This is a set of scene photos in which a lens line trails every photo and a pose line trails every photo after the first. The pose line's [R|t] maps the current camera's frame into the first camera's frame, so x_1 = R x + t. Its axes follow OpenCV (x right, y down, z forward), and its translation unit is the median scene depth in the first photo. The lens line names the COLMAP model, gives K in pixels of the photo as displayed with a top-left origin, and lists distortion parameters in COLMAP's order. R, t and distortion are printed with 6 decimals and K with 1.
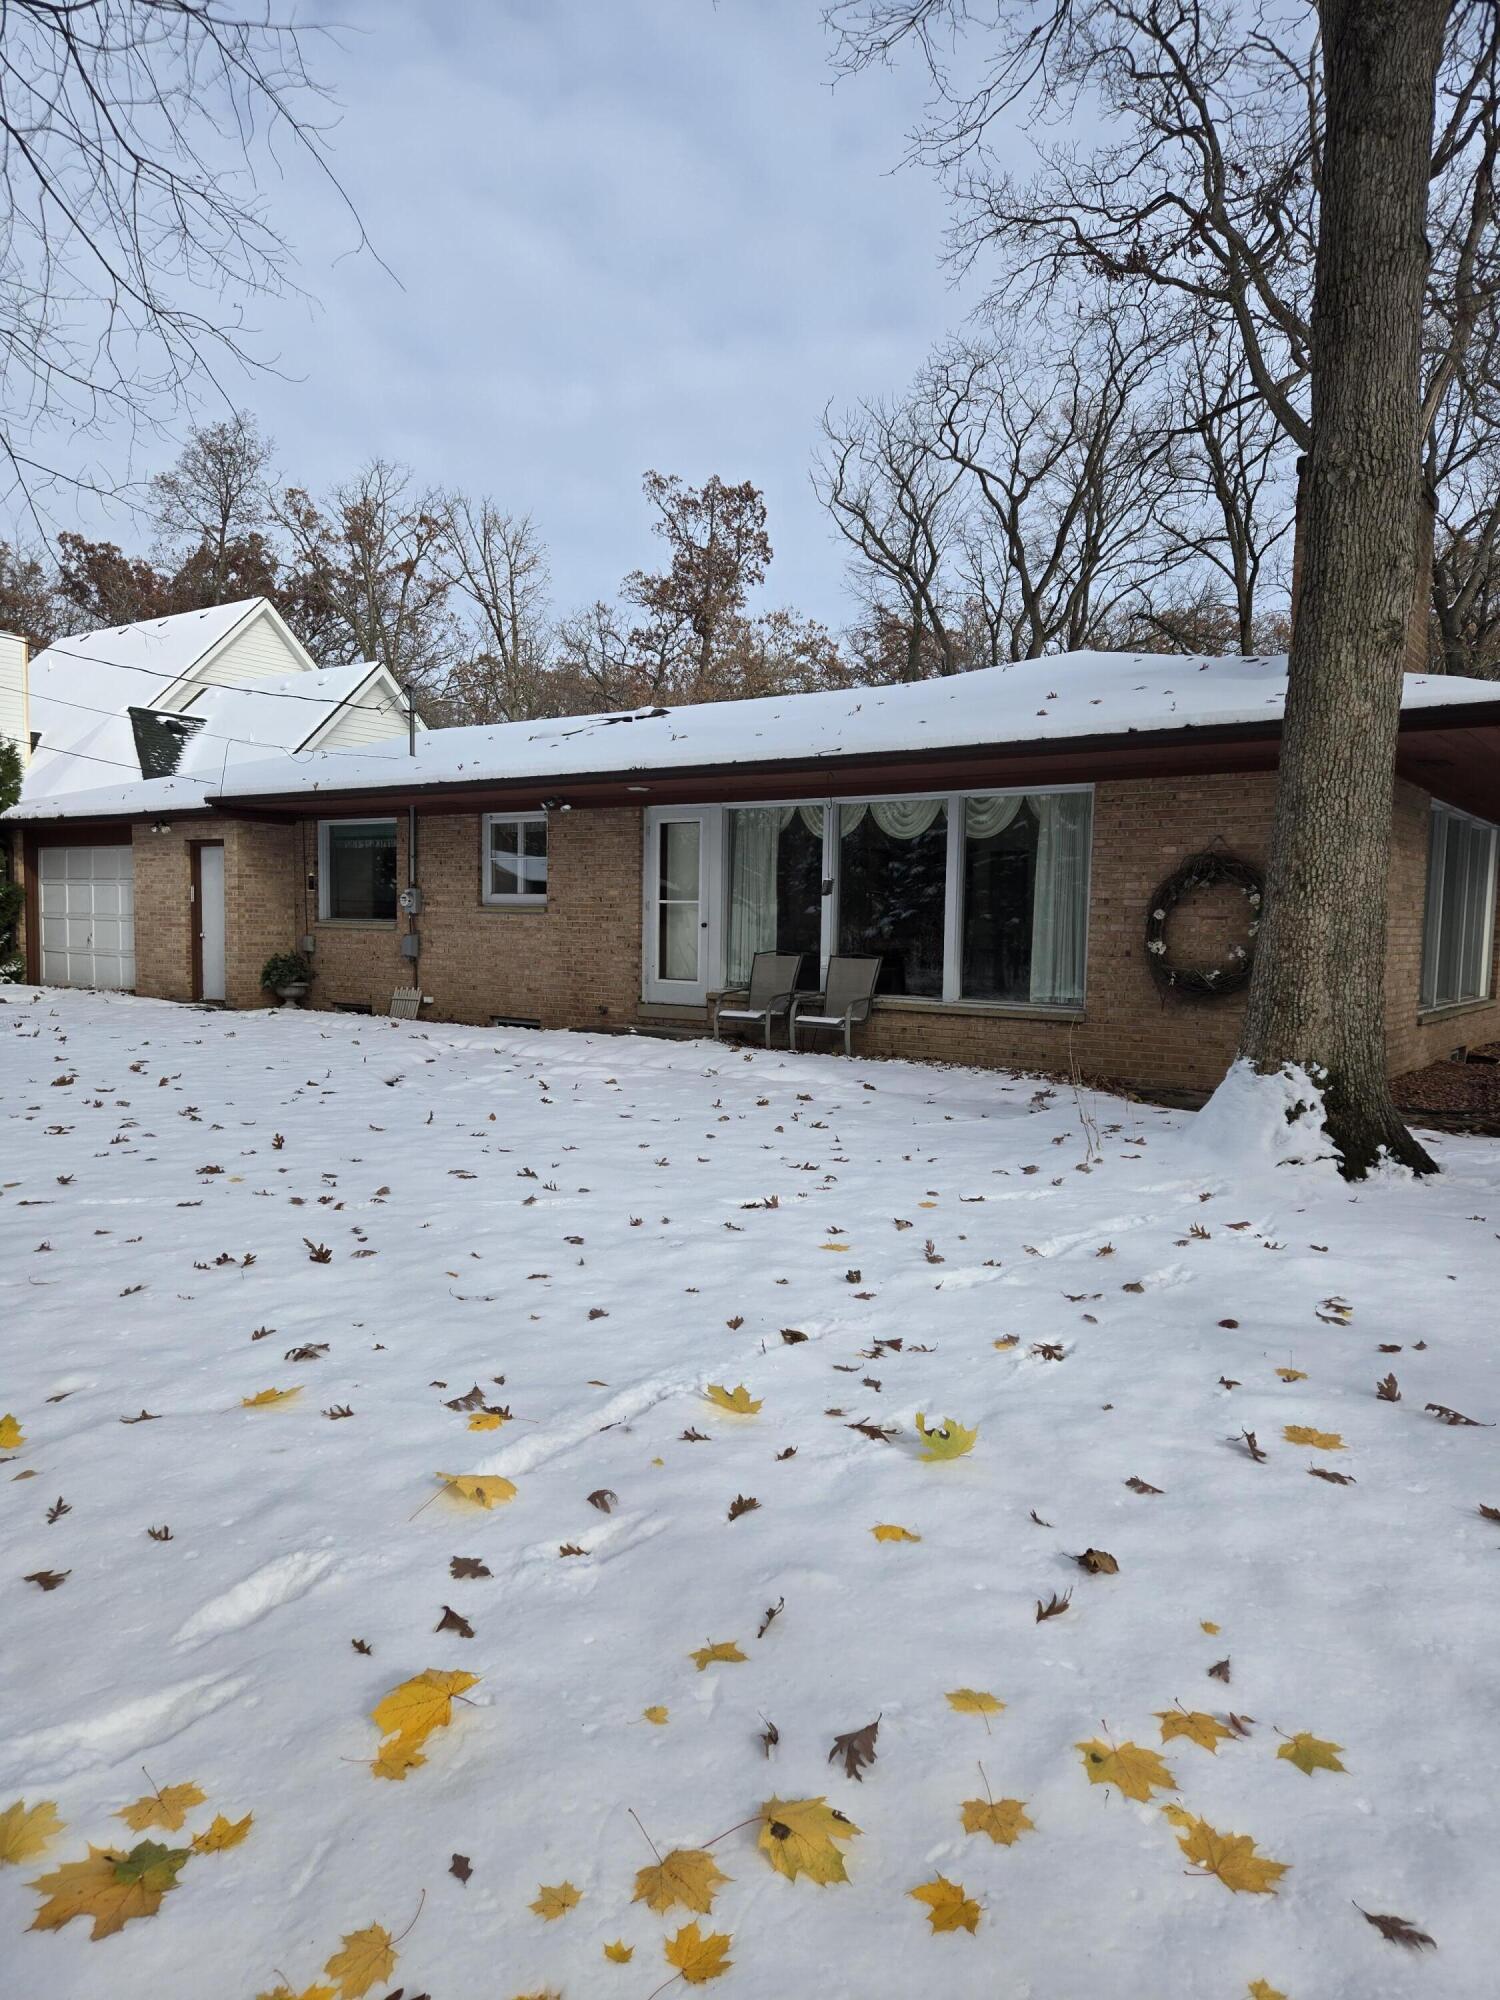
lens RADIAL K [[1321.2, 0, 750.0], [0, 1321.2, 1000.0], [0, 0, 1]] dist [0.089037, -0.082535]
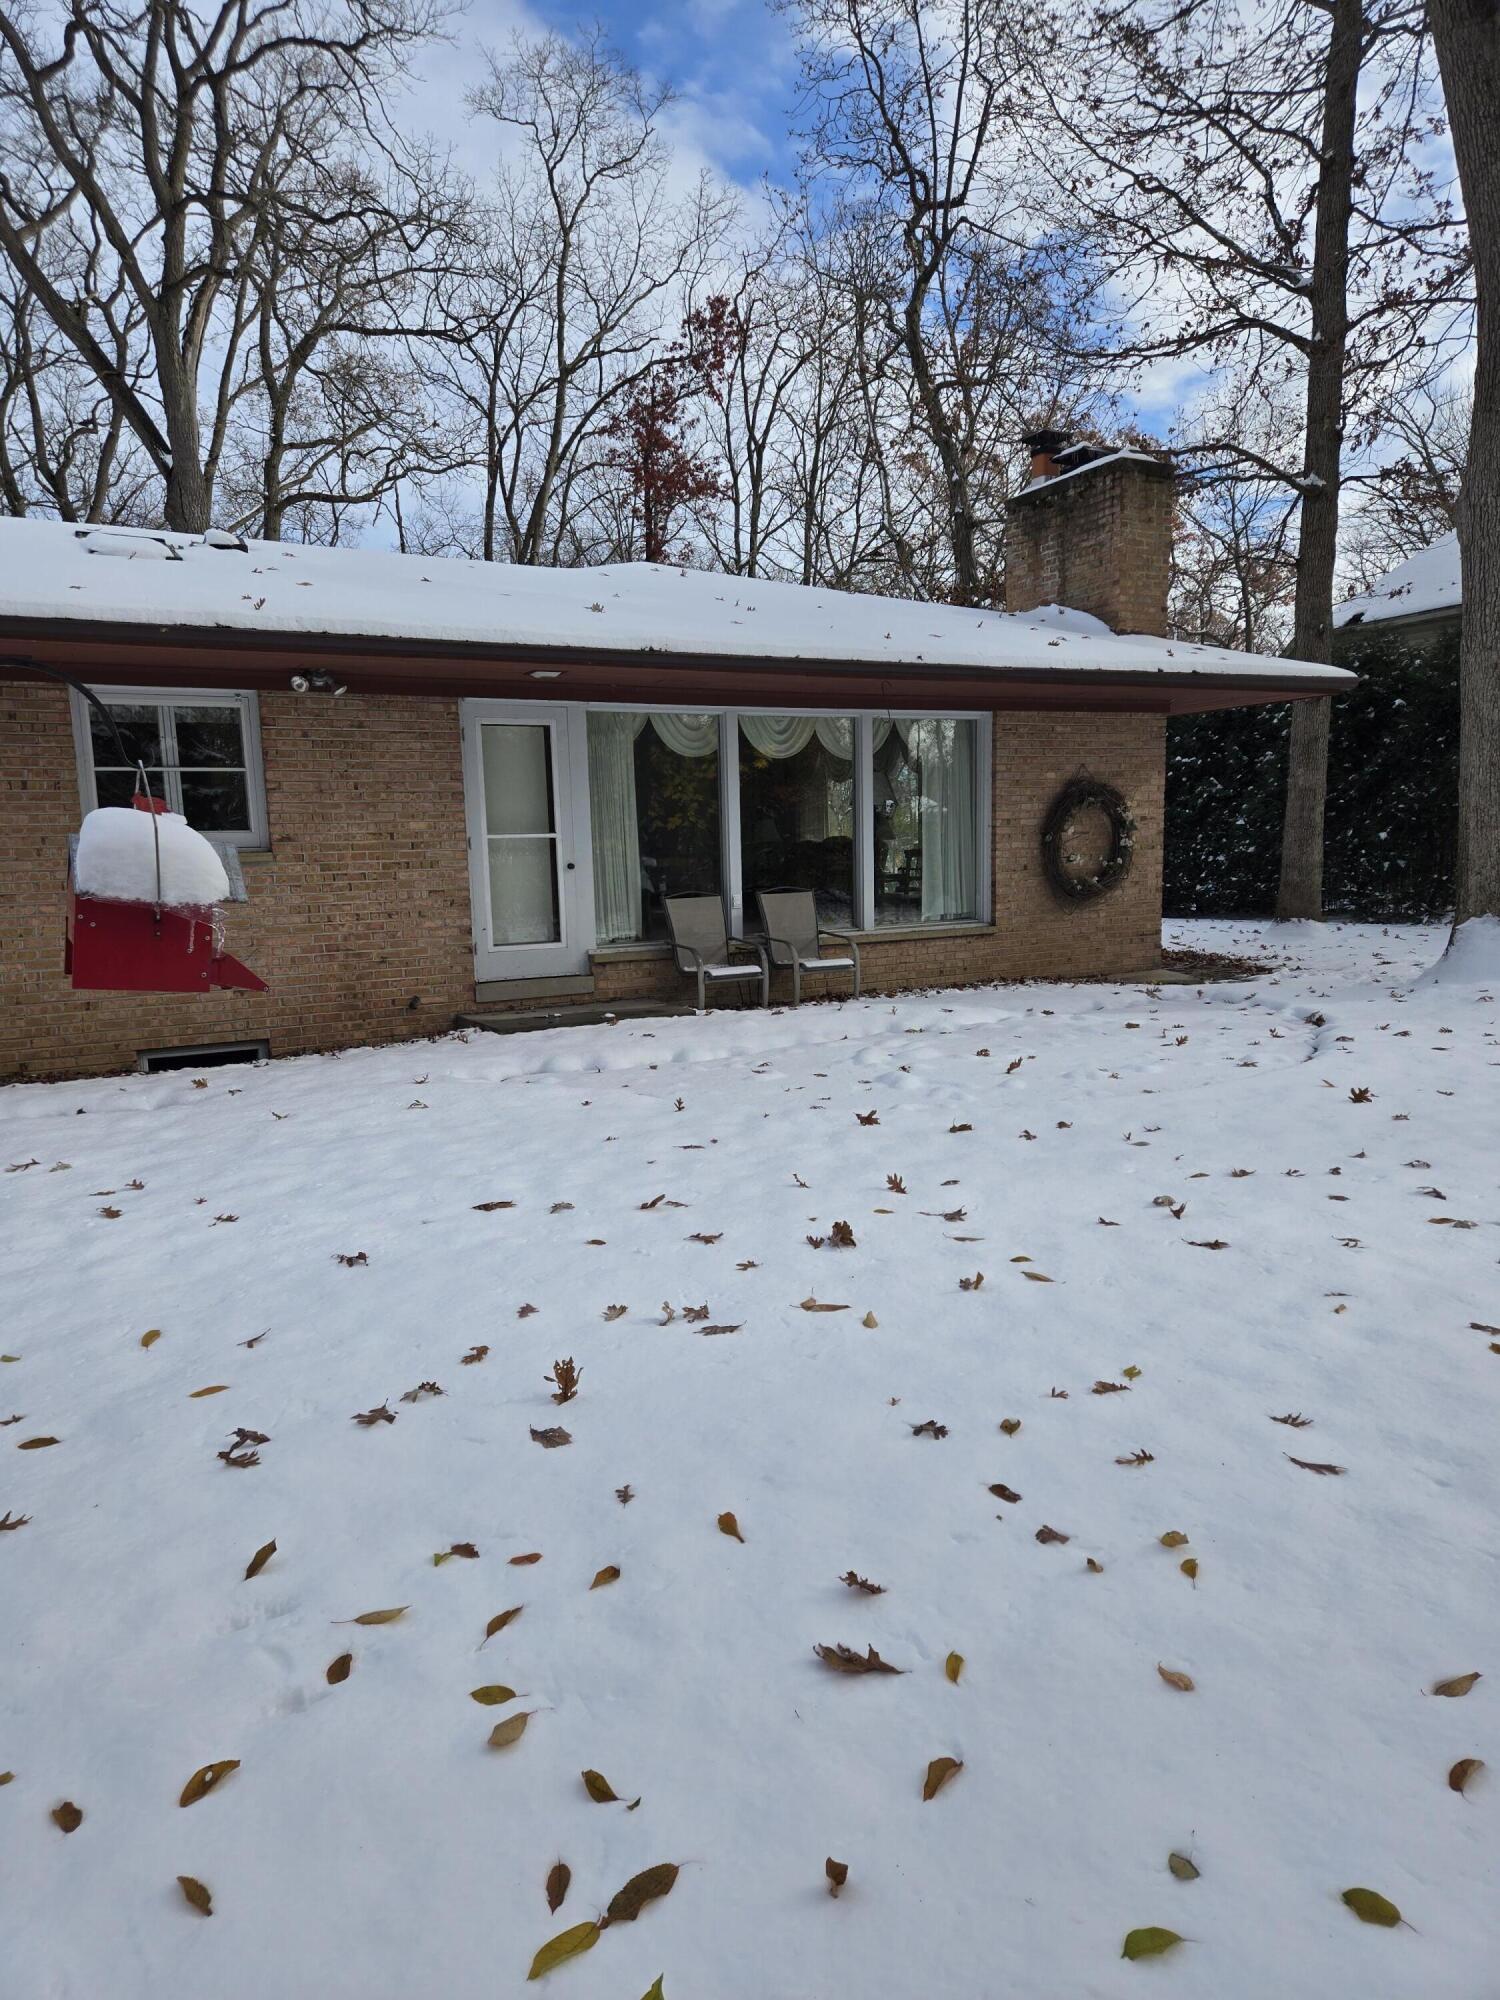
lens RADIAL K [[1344.7, 0, 746.4], [0, 1344.7, 1000.6], [0, 0, 1]] dist [0.060011, -0.070077]
pose [[0.413887, -0.132171, 0.900682, -0.848035], [0.093312, 0.990352, 0.102450, -0.061756], [-0.905533, 0.041642, 0.422227, 0.729574]]
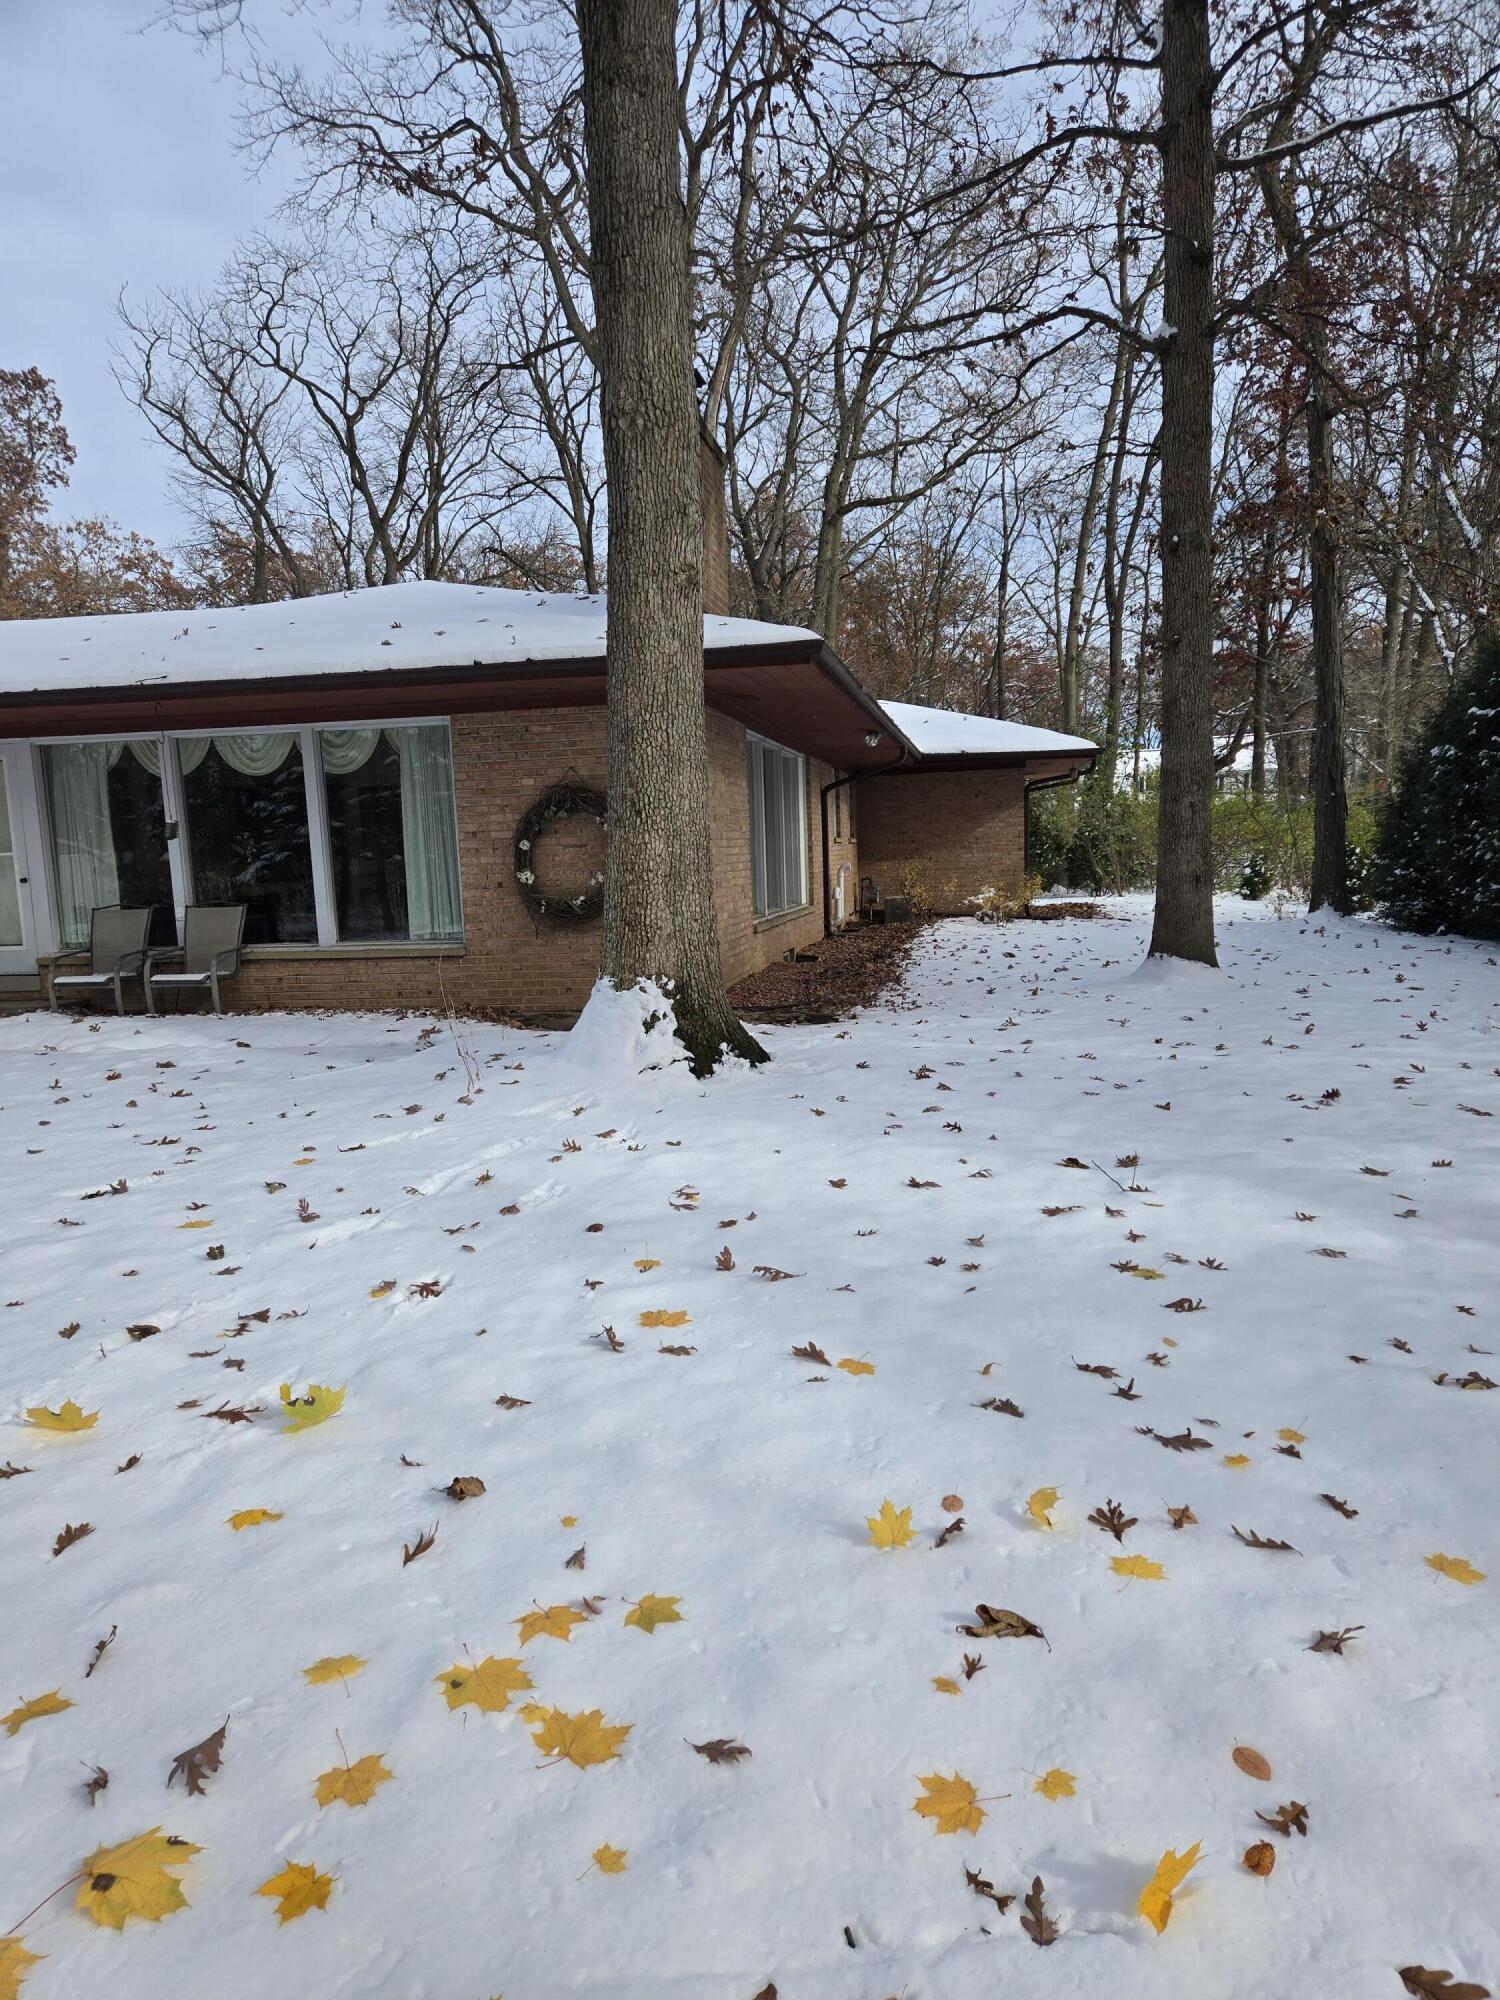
lens RADIAL K [[1313.6, 0, 757.8], [0, 1313.6, 994.0], [0, 0, 1]] dist [0.083215, -0.075043]
pose [[0.895729, -0.099417, 0.433342, 0.014487], [0.079859, 0.994803, 0.063156, 0.000327], [-0.437369, -0.021965, 0.899014, 0.002049]]
